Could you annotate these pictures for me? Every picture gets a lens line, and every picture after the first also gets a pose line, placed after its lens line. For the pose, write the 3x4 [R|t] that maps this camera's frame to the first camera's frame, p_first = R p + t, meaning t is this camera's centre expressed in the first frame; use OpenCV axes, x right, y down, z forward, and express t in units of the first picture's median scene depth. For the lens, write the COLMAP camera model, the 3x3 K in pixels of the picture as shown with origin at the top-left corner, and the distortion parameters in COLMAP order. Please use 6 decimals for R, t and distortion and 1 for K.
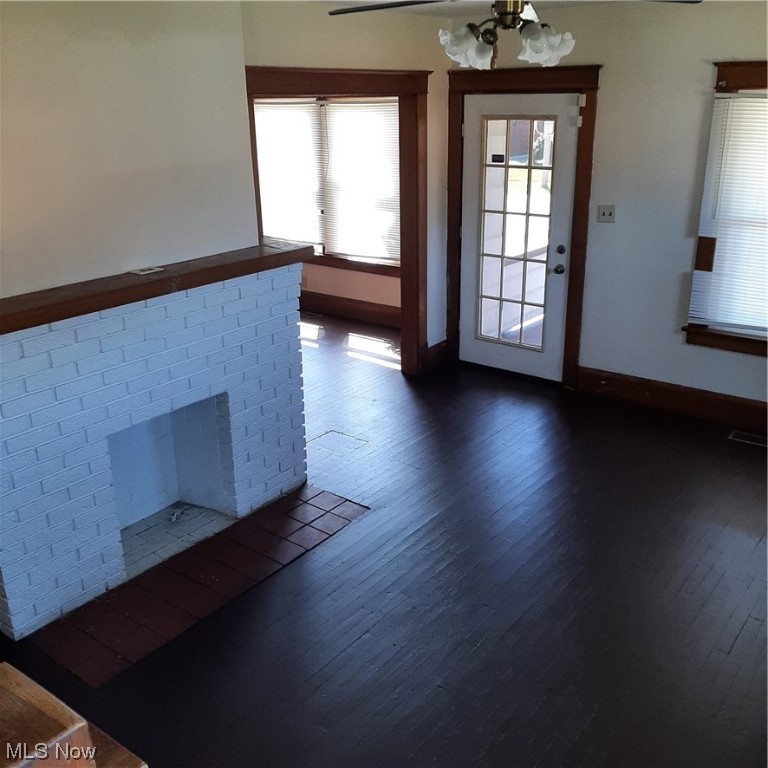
lens RADIAL K [[790.4, 0, 387.7], [0, 790.4, 376.8], [0, 0, 1]] dist [0.037974, 0.000000]
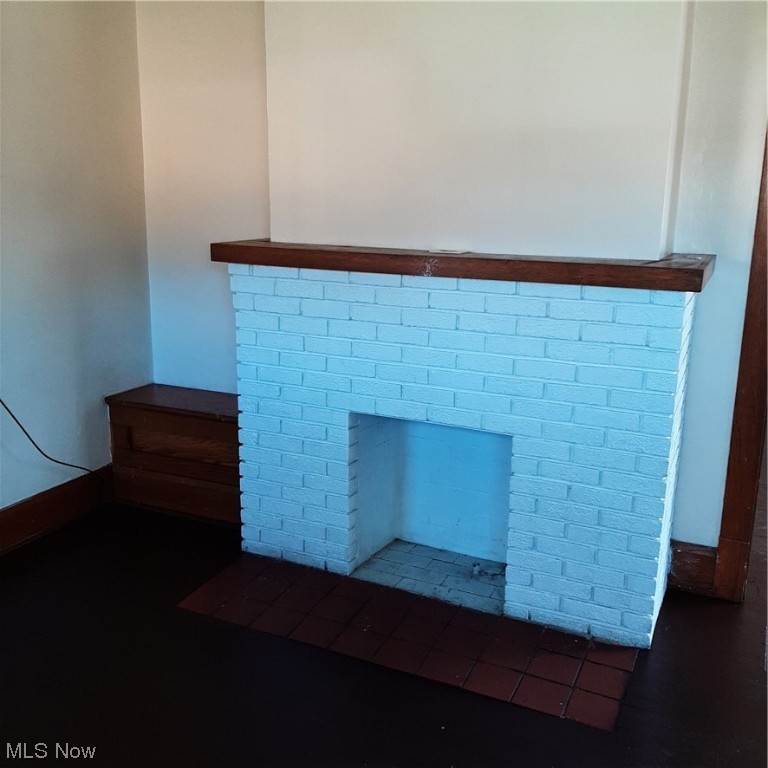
lens RADIAL K [[790.4, 0, 388.9], [0, 790.4, 383.6], [0, 0, 1]] dist [0.037974, 0.000000]
pose [[0.208444, 0.245833, -0.946635, 0.514033], [-0.349401, 0.922741, 0.162692, -0.119207], [0.913493, 0.296843, 0.278234, 0.756744]]
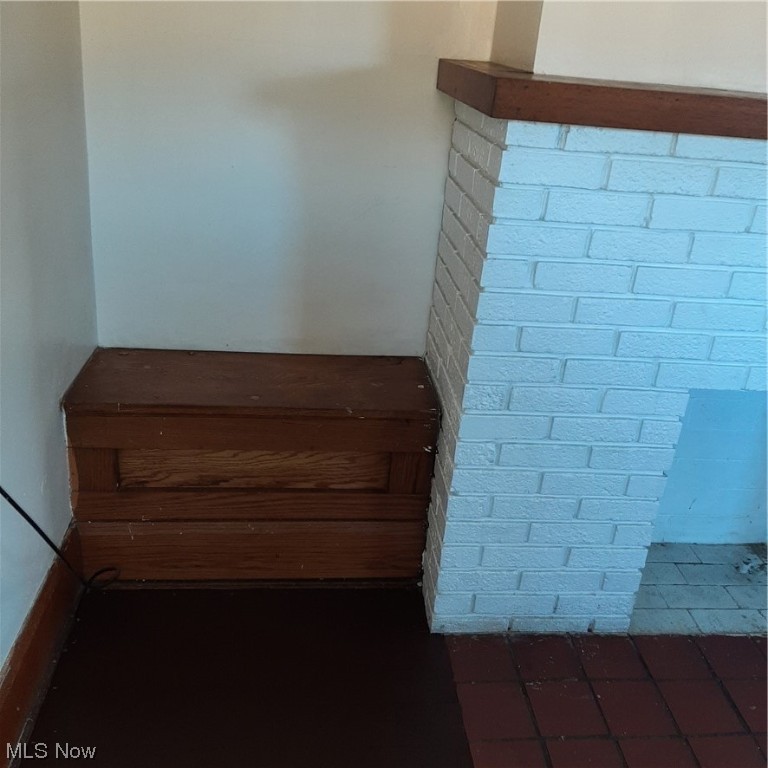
lens RADIAL K [[790.4, 0, 380.6], [0, 790.4, 381.2], [0, 0, 1]] dist [0.037974, 0.000000]
pose [[0.671380, 0.364534, -0.645262, -0.145952], [-0.334048, 0.926055, 0.175597, 0.044320], [0.661559, 0.097656, 0.743507, 0.449278]]
